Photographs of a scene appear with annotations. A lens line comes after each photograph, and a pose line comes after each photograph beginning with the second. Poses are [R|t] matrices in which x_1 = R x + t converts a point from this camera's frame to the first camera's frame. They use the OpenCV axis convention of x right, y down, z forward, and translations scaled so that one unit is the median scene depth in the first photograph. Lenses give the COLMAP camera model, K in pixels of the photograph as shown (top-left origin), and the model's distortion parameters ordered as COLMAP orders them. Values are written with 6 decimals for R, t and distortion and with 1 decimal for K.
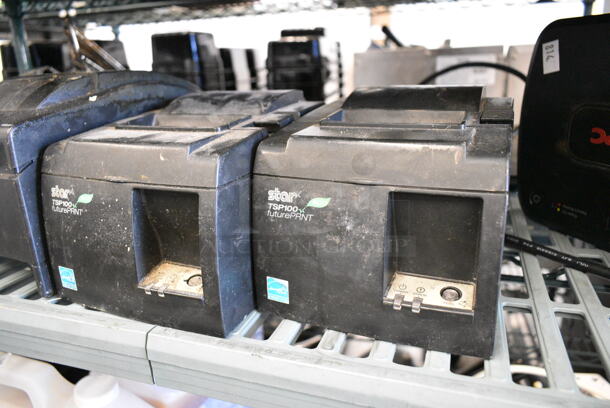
lens RADIAL K [[461.9, 0, 308.2], [0, 461.9, 194.7], [0, 0, 1]] dist [-0.012386, -0.002560]
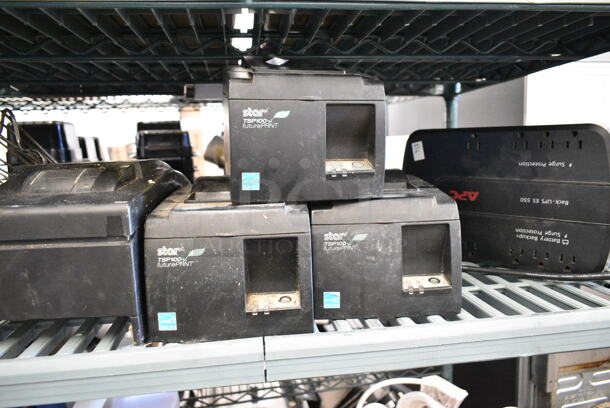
lens RADIAL K [[461.9, 0, 308.2], [0, 461.9, 194.7], [0, 0, 1]] dist [-0.012386, -0.002560]
pose [[0.889552, -0.038093, 0.455244, -0.804045], [0.120048, 0.980987, -0.152490, 0.087871], [-0.440779, 0.190299, 0.877212, -0.361003]]
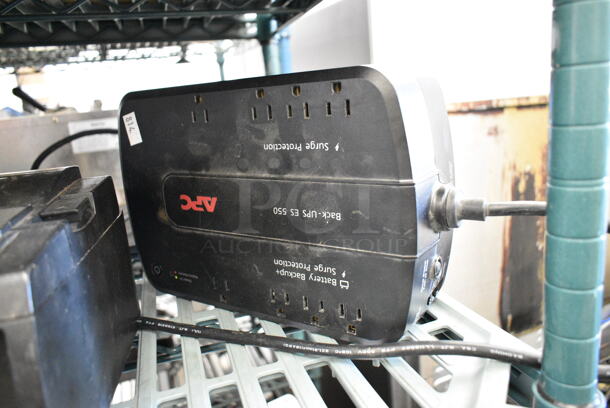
lens RADIAL K [[461.9, 0, 308.2], [0, 461.9, 194.7], [0, 0, 1]] dist [-0.012386, -0.002560]
pose [[0.802947, -0.154636, 0.575642, 0.322397], [0.215252, 0.975814, -0.038115, -0.057831], [-0.555826, 0.154512, 0.816813, 0.009595]]
